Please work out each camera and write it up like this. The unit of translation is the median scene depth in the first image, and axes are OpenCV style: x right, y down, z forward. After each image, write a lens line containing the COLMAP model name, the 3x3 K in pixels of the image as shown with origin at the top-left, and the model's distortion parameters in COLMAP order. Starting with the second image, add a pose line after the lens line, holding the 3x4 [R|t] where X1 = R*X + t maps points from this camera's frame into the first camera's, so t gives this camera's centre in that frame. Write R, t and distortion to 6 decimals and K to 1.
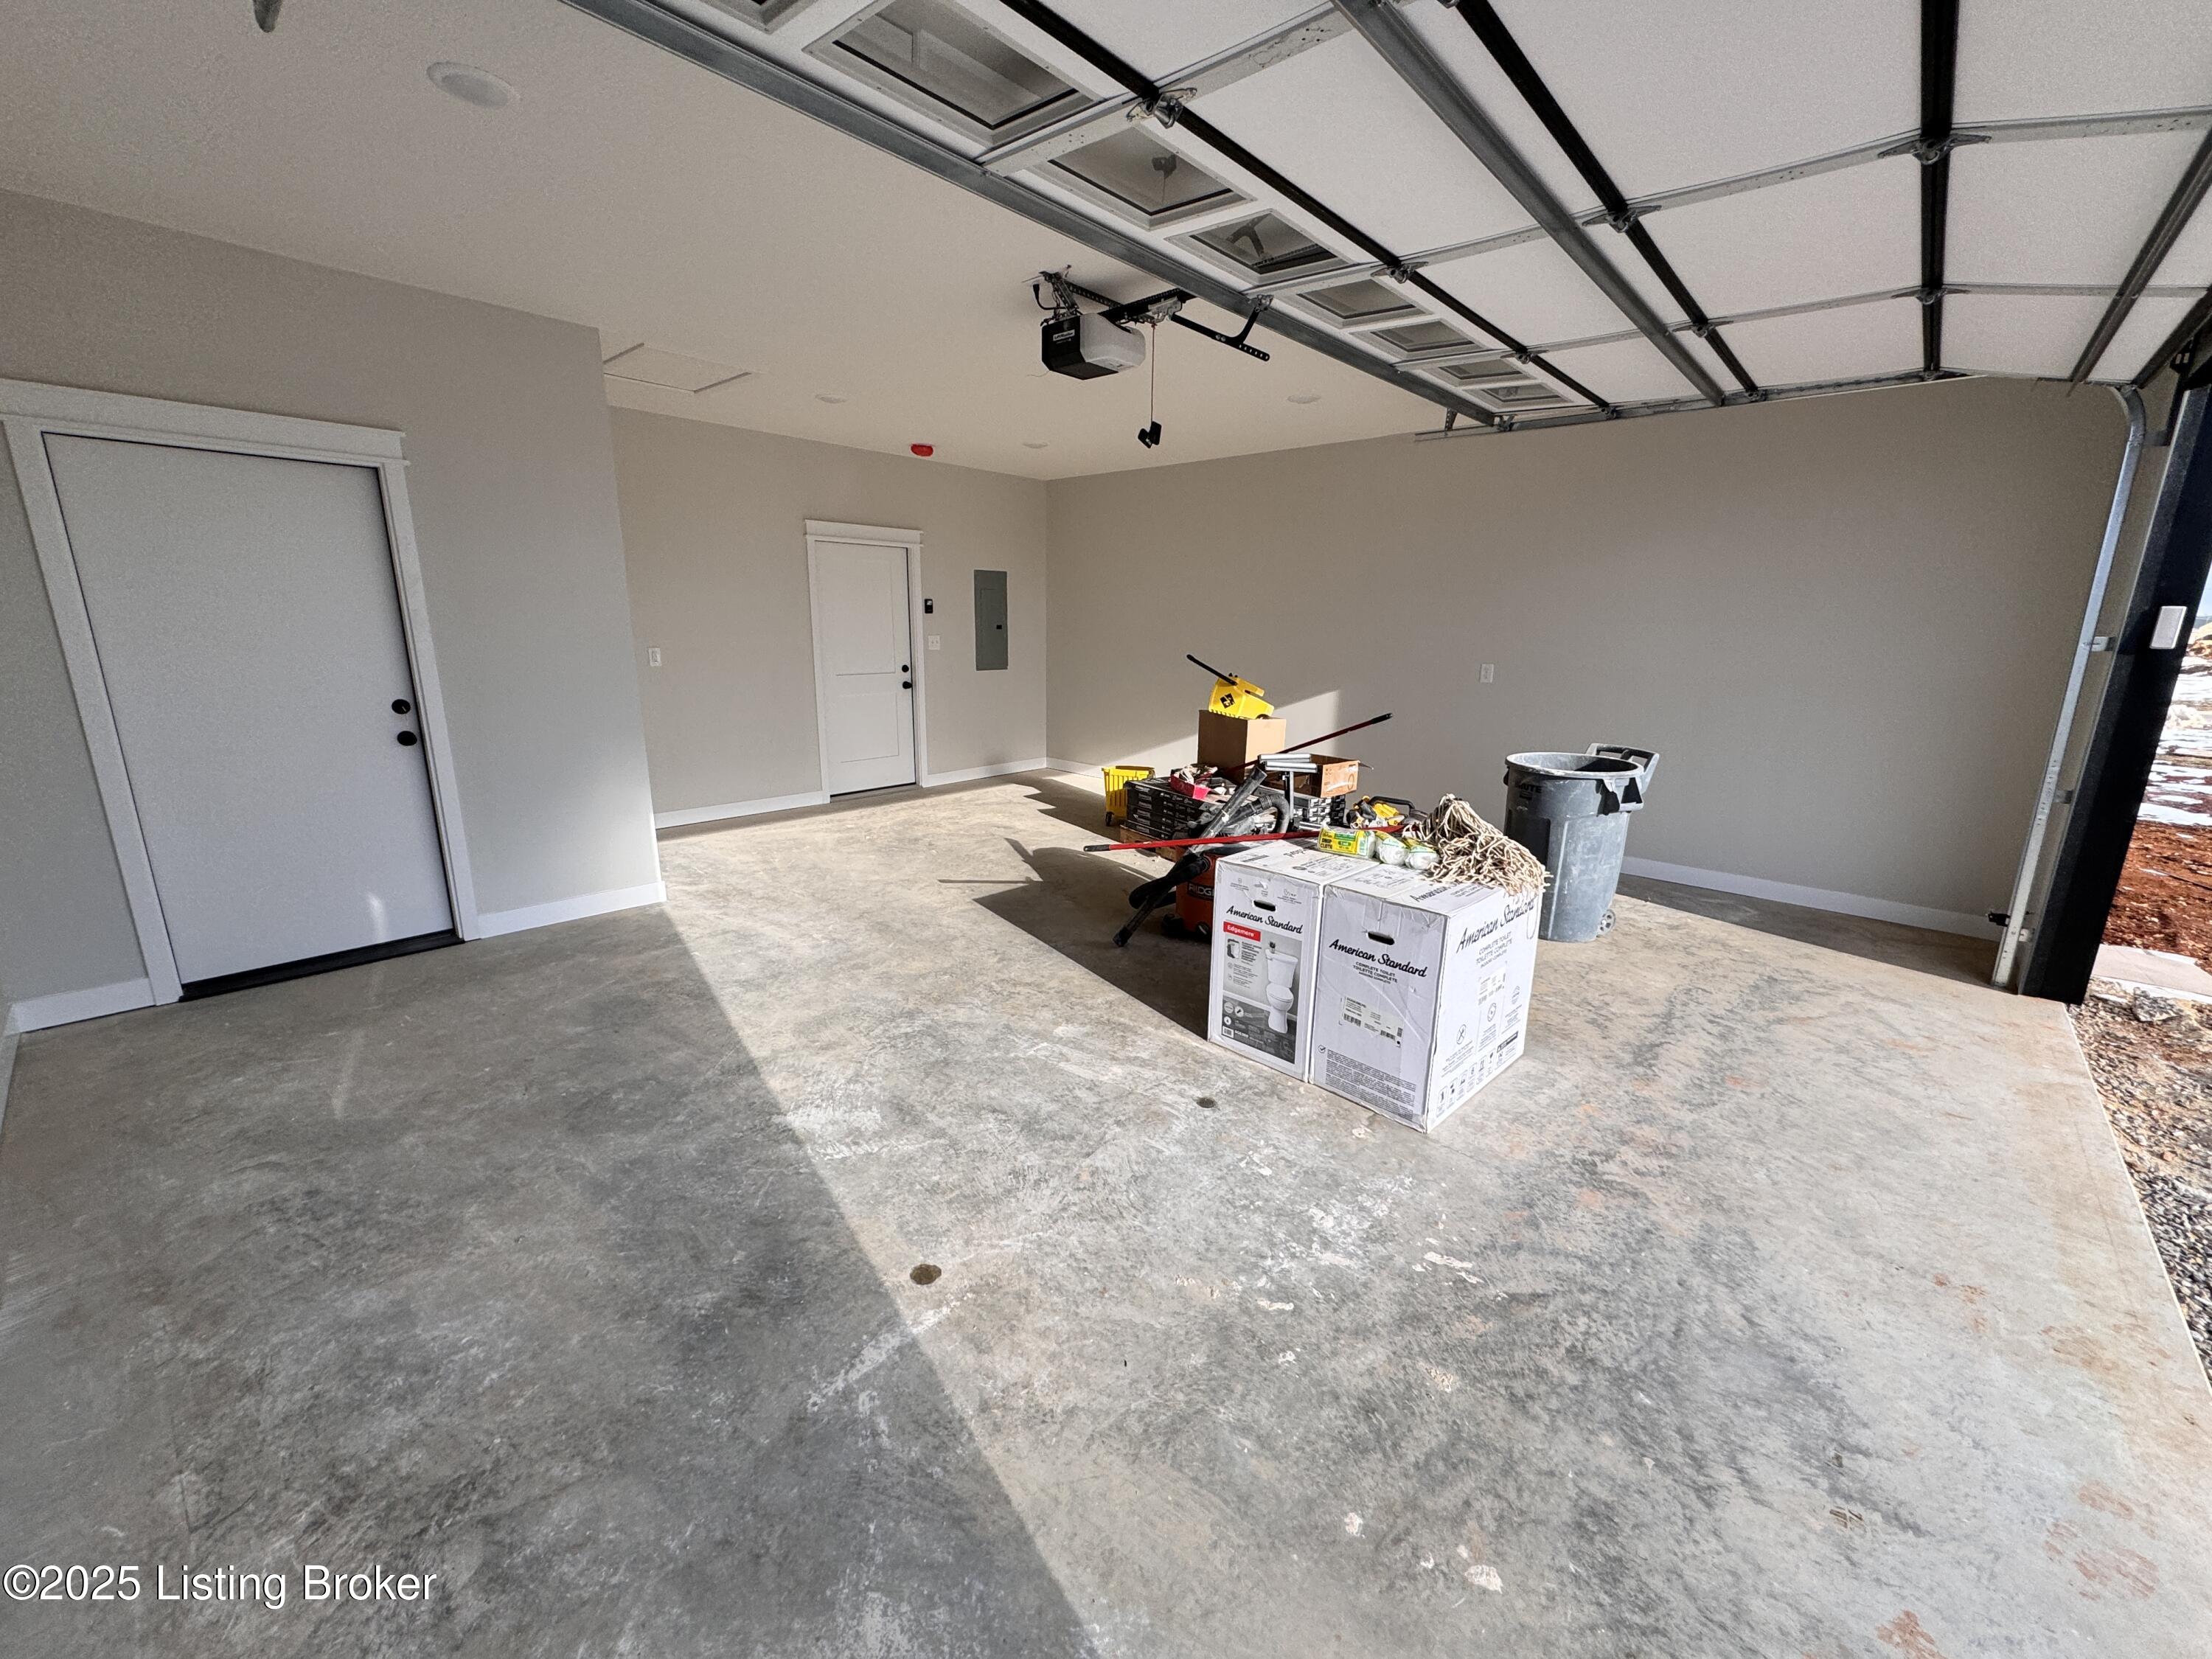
lens RADIAL K [[878.0, 0, 1105.5], [0, 878.0, 831.3], [0, 0, 1]] dist [-0.001996, 0.000241]
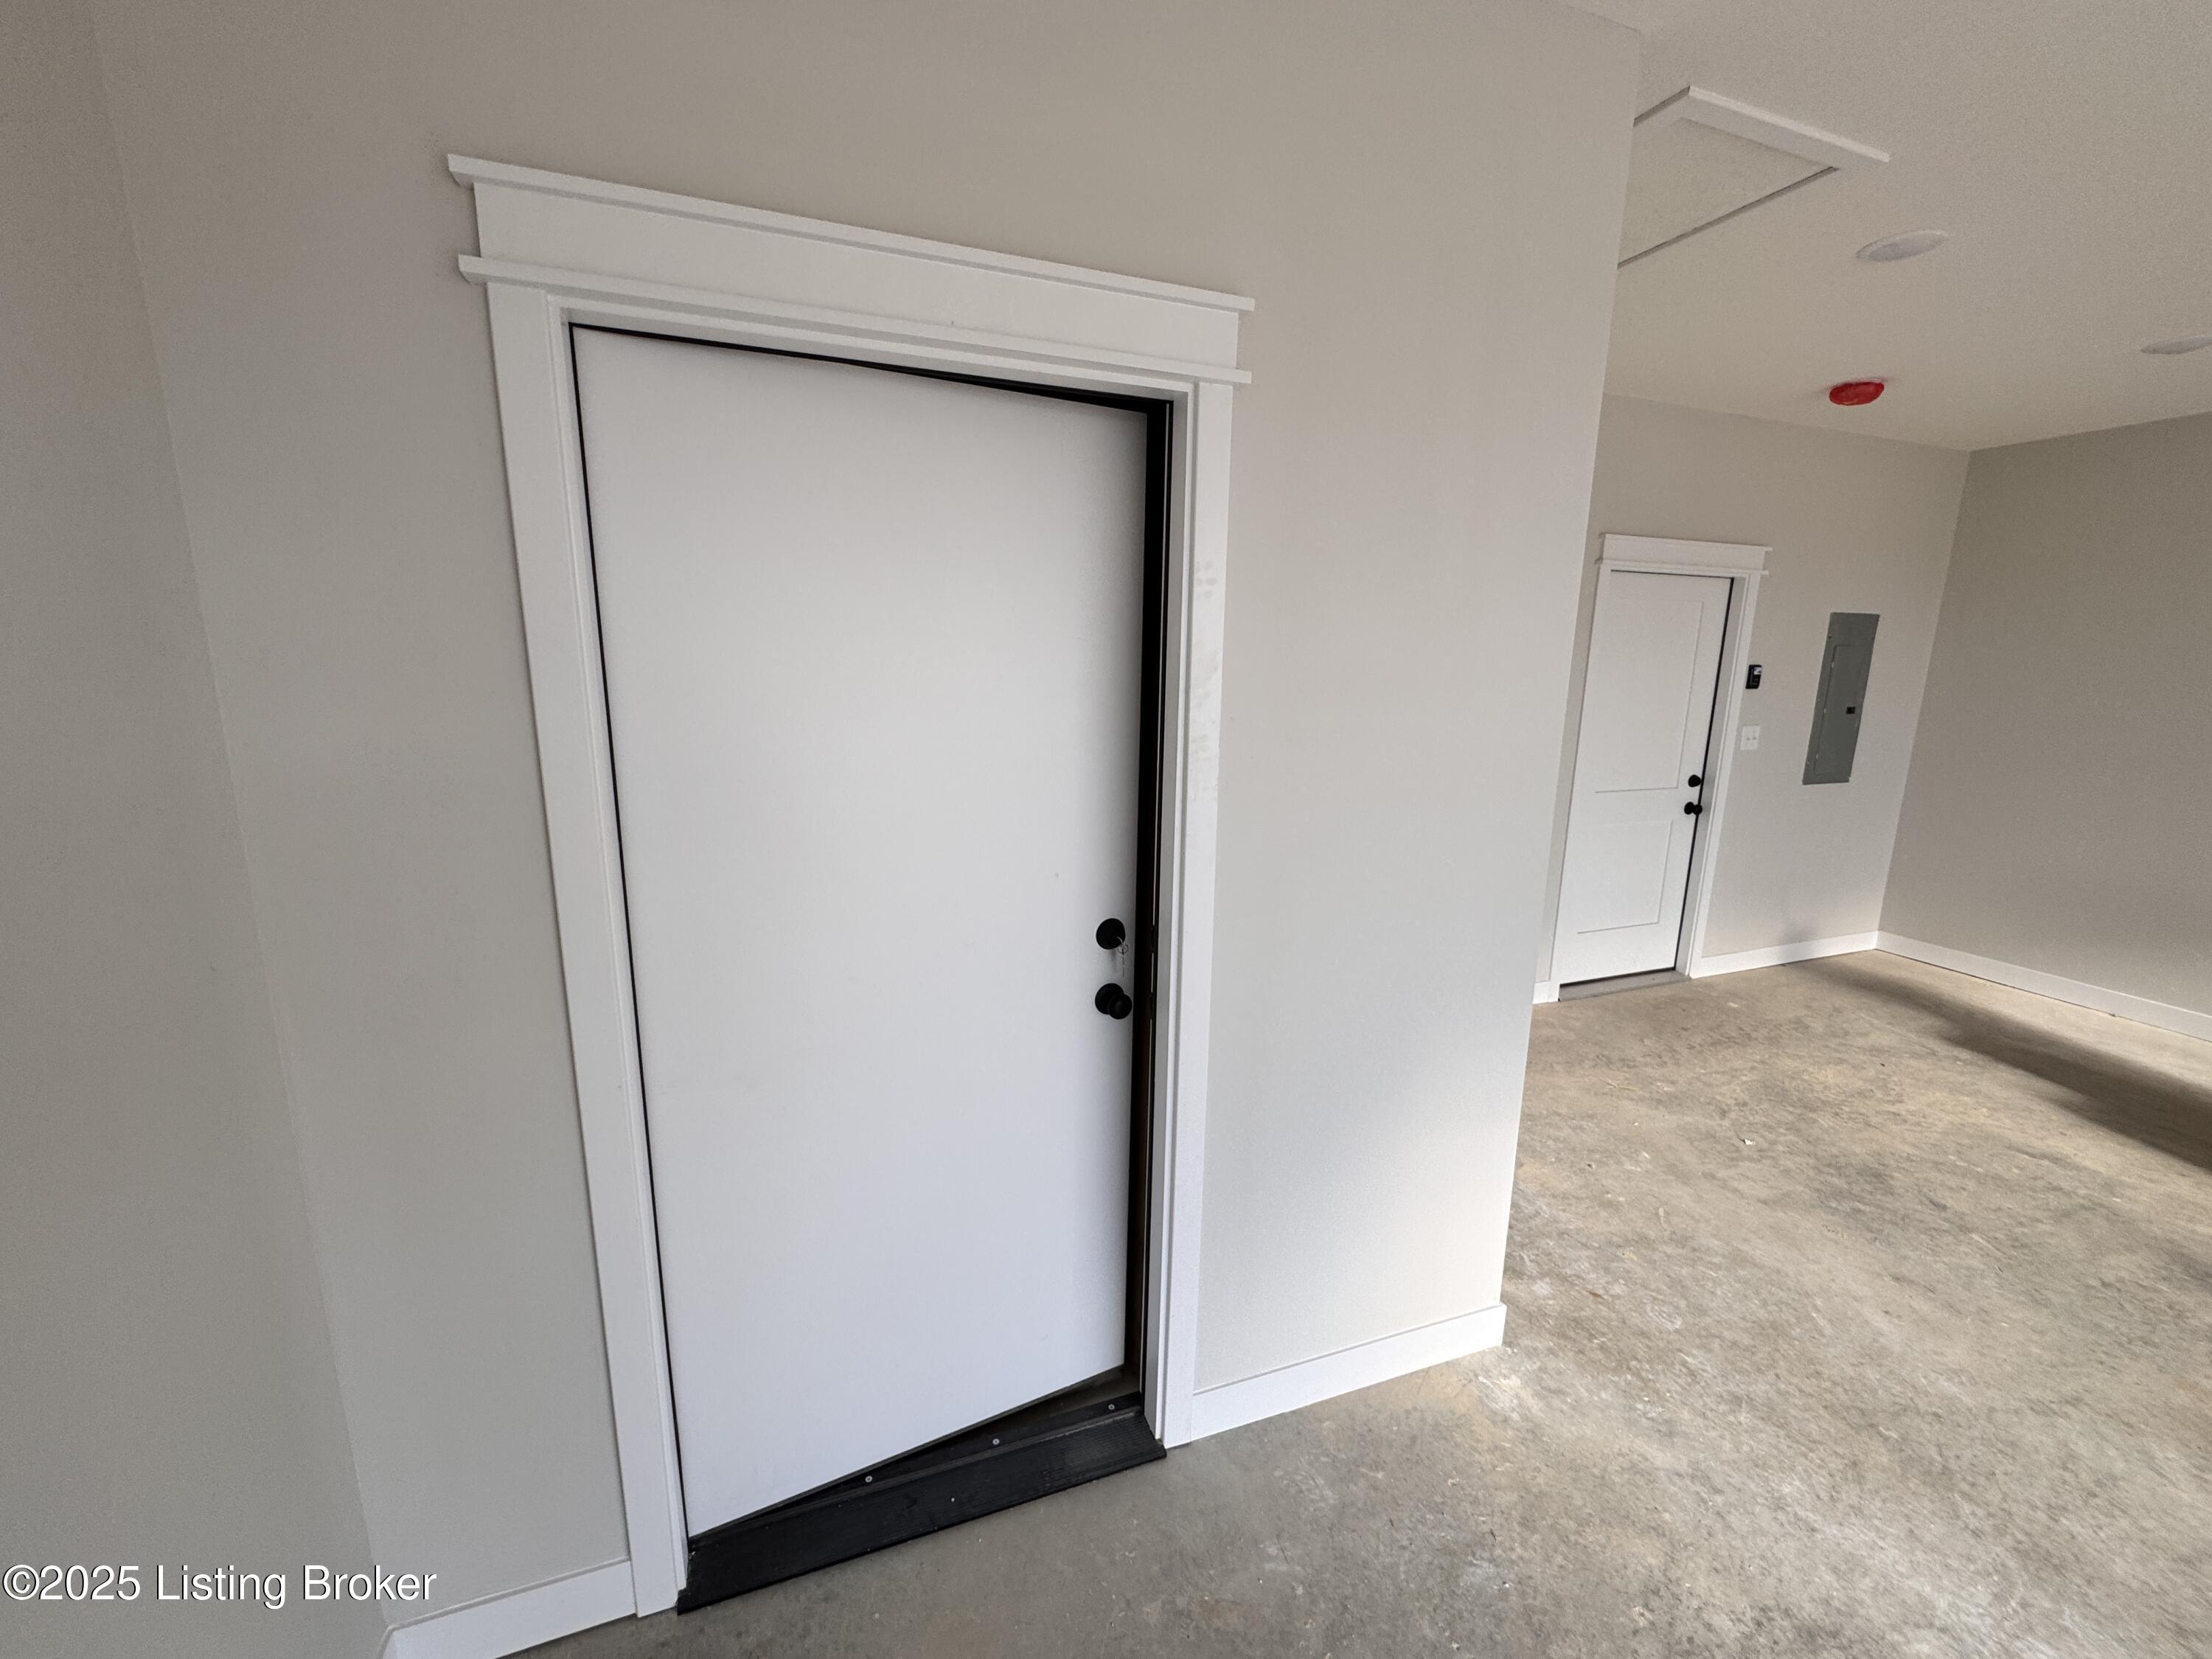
lens RADIAL K [[878.0, 0, 1105.8], [0, 878.0, 828.0], [0, 0, 1]] dist [-0.001996, 0.000241]
pose [[0.888867, 0.086823, -0.449864, -0.324170], [-0.109503, 0.993682, -0.024584, -0.099856], [0.444887, 0.071113, 0.892759, 0.312050]]
